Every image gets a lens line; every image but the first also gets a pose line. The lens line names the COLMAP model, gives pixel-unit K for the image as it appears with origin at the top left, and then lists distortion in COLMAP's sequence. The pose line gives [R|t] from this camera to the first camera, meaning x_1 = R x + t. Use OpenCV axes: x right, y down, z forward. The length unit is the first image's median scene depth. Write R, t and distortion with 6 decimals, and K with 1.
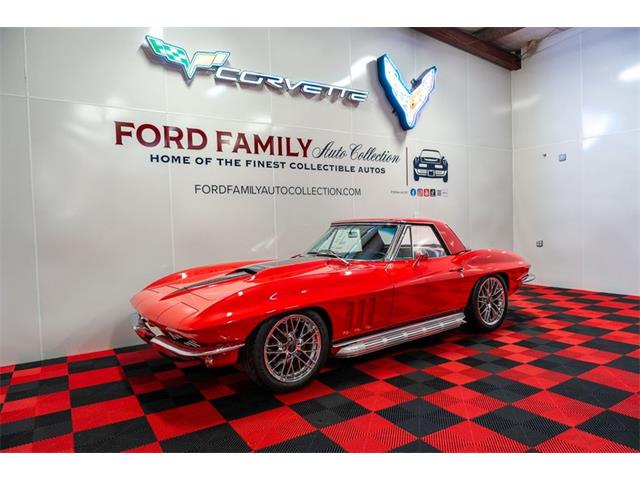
lens RADIAL K [[430.8, 0, 323.5], [0, 430.8, 249.0], [0, 0, 1]] dist [0.000435, -0.008846]
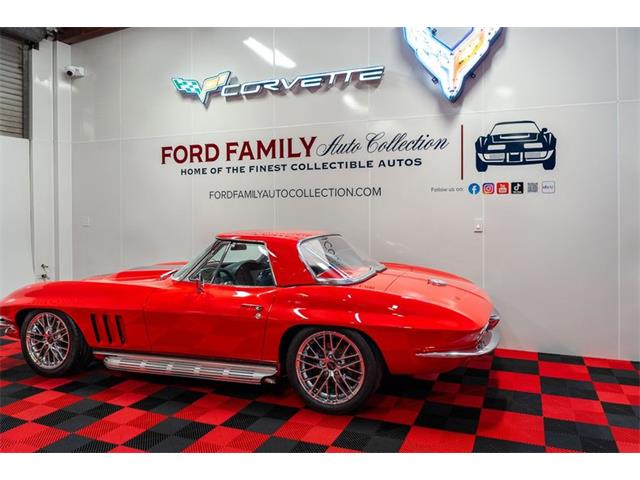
lens RADIAL K [[451.7, 0, 367.9], [0, 451.7, 217.8], [0, 0, 1]] dist [-0.001018, -0.003730]
pose [[0.601681, 0.038360, -0.797815, 0.838830], [-0.060800, 0.998148, 0.002140, -0.095504], [0.796419, 0.047220, 0.602899, 0.544180]]
